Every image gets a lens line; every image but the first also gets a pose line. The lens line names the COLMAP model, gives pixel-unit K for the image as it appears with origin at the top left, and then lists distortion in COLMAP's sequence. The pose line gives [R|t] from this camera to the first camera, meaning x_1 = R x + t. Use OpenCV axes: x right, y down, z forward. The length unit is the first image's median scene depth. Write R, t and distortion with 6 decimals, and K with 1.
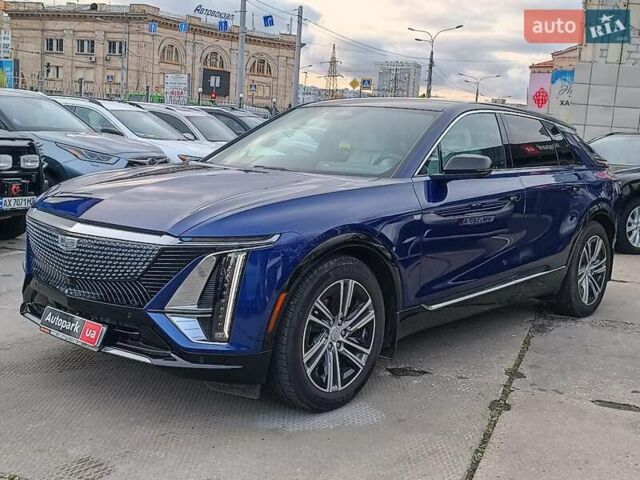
lens RADIAL K [[769.3, 0, 320.0], [0, 769.3, 240.0], [0, 0, 1]] dist [0.019554, -0.008710]
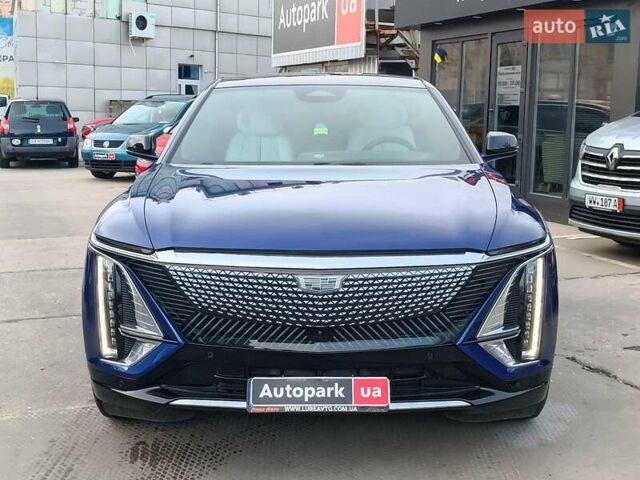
lens RADIAL K [[917.0, 0, 320.0], [0, 917.0, 240.0], [0, 0, 1]] dist [0.156282, -0.741830]
pose [[0.756129, -0.139286, 0.639428, -0.897019], [0.126138, 0.989785, 0.066445, -0.099205], [-0.642151, 0.030415, 0.765974, 0.302543]]
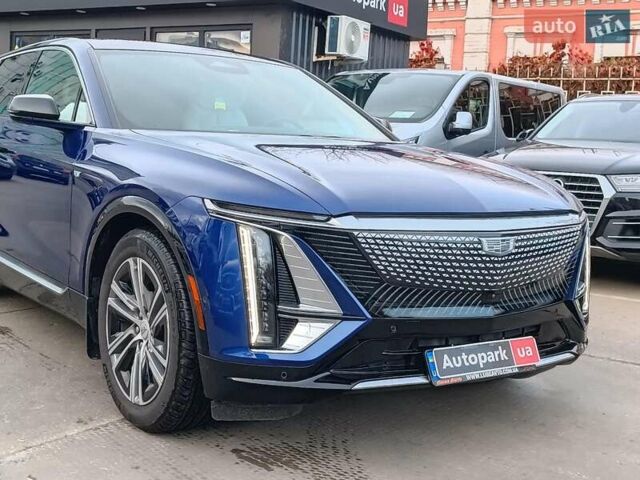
lens RADIAL K [[917.0, 0, 320.0], [0, 917.0, 240.0], [0, 0, 1]] dist [0.156282, -0.741830]
pose [[0.236365, -0.142910, 0.961097, -1.223642], [0.101521, 0.987343, 0.121845, -0.128252], [-0.966346, 0.068772, 0.247882, 0.940275]]
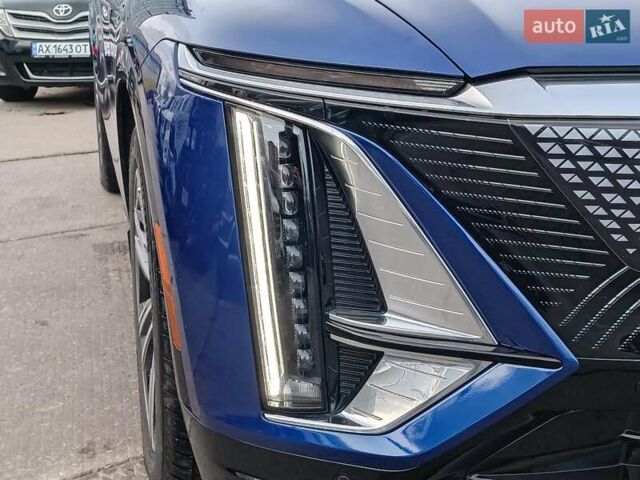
lens RADIAL K [[917.0, 0, 320.0], [0, 917.0, 240.0], [0, 0, 1]] dist [0.156282, -0.741830]
pose [[0.569996, -0.261073, 0.779067, -0.696637], [0.147649, 0.965288, 0.215451, -0.069029], [-0.808272, -0.007778, 0.588758, 0.995977]]
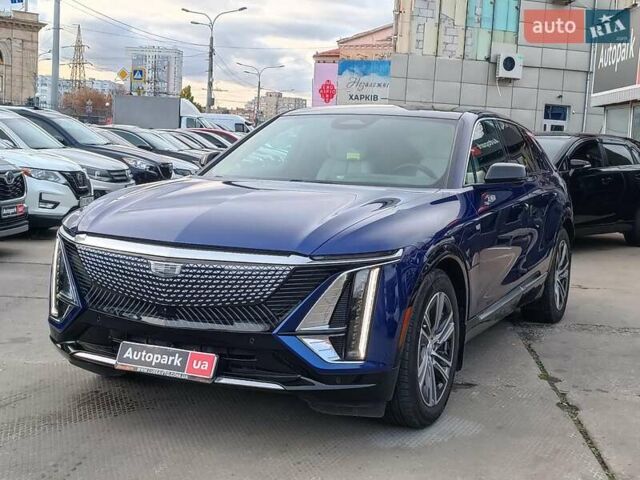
lens RADIAL K [[917.0, 0, 320.0], [0, 917.0, 240.0], [0, 0, 1]] dist [0.156282, -0.741830]
pose [[0.962832, -0.043031, 0.266650, -0.439397], [0.048805, 0.998695, -0.015063, -0.005443], [-0.265654, 0.027517, 0.963676, -0.113050]]
